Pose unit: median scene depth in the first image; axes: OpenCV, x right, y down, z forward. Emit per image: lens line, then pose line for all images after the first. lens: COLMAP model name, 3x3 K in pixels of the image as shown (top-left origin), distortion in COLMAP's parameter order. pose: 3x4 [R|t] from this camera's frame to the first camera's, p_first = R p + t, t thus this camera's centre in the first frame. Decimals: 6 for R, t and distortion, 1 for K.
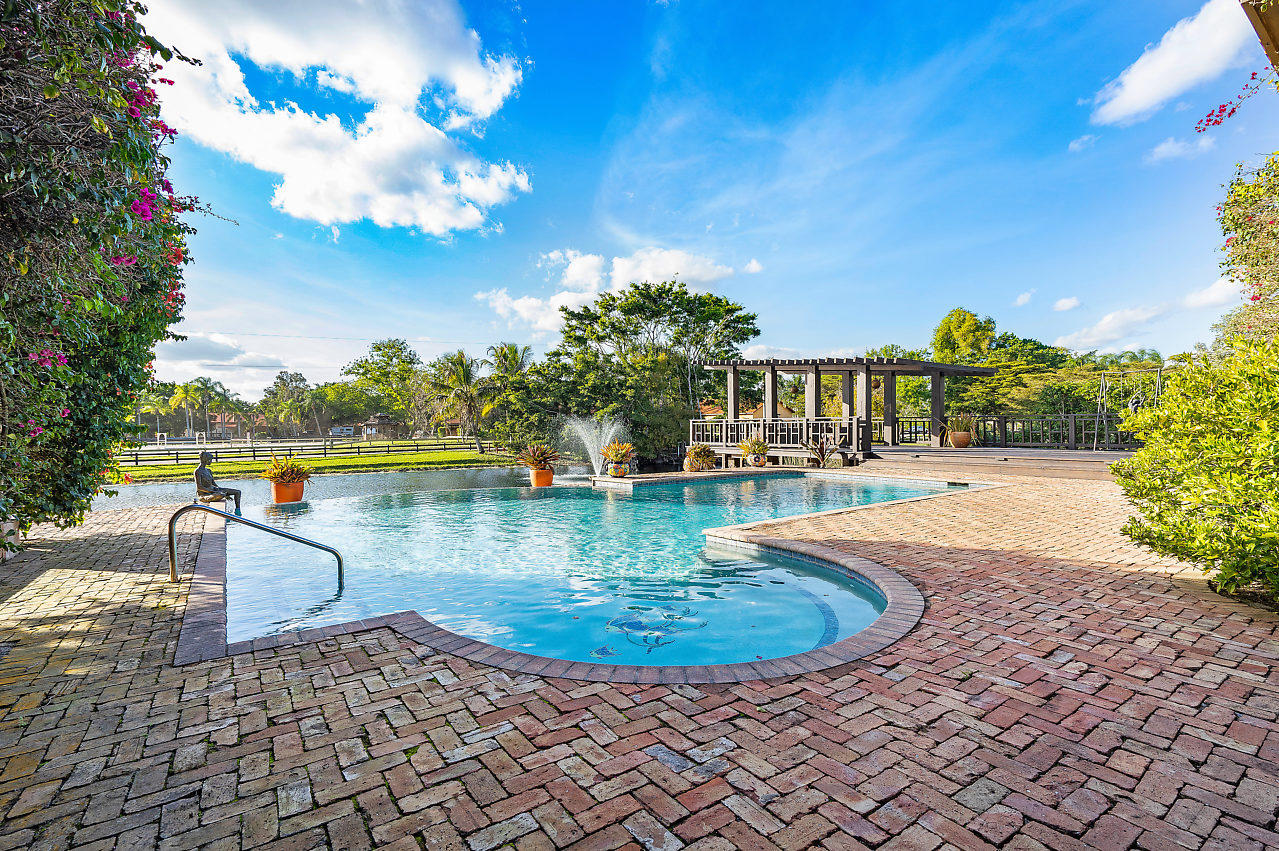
lens RADIAL K [[578.6, 0, 632.4], [0, 578.6, 410.2], [0, 0, 1]] dist [-0.001338, 0.000113]
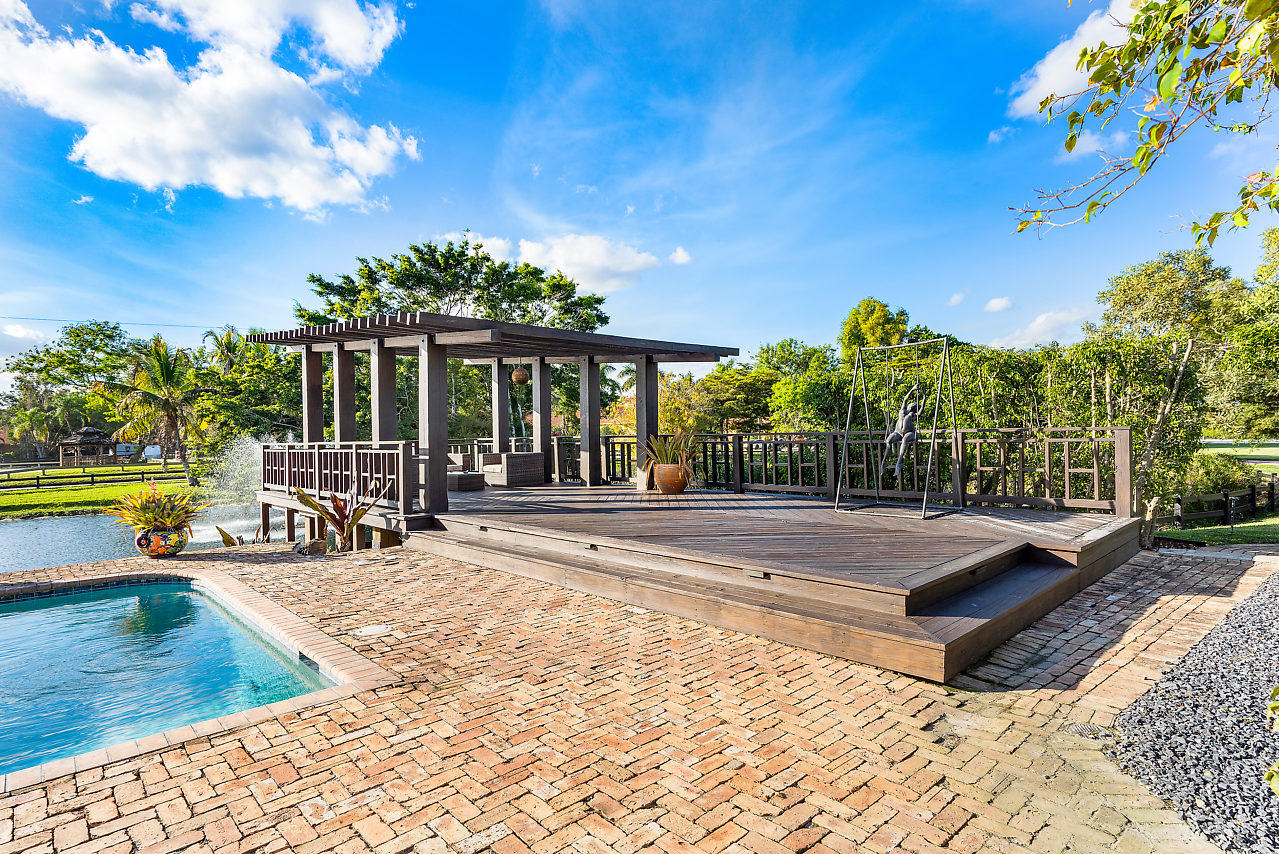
lens RADIAL K [[667.5, 0, 639.5], [0, 667.5, 427.0], [0, 0, 1]] dist [0.001234, 0.000046]
pose [[0.989437, -0.008172, 0.144730, 0.092850], [0.006599, 0.999914, 0.011348, -0.000504], [-0.144810, -0.010273, 0.989406, 0.082436]]
